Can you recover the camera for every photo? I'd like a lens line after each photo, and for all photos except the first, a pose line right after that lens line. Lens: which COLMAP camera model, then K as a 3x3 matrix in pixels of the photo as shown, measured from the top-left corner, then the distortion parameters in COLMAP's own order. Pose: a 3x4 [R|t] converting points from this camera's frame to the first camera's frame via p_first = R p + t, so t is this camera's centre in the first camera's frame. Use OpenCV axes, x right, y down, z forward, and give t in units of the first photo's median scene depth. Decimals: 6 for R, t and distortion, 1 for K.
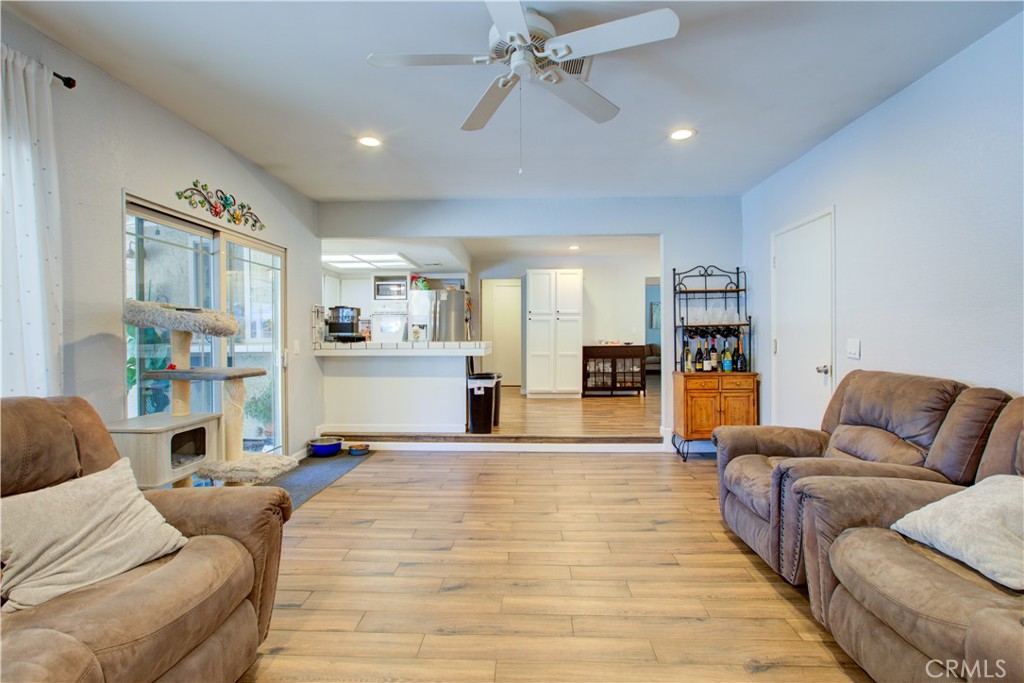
lens RADIAL K [[471.2, 0, 511.7], [0, 471.2, 335.1], [0, 0, 1]] dist [-0.004113, -0.000376]
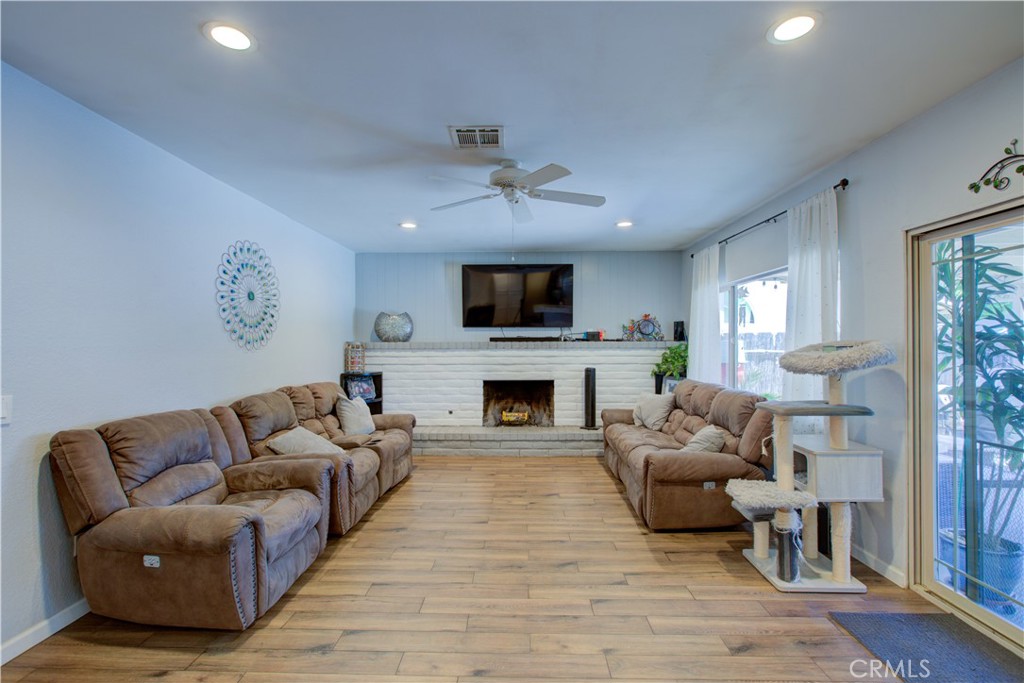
lens RADIAL K [[471.2, 0, 512.4], [0, 471.2, 346.8], [0, 0, 1]] dist [-0.004113, -0.000376]
pose [[-0.999676, 0.009007, -0.023810, 0.047676], [0.008765, 0.999909, 0.010273, -0.071770], [0.023900, 0.010061, -0.999664, 2.006101]]
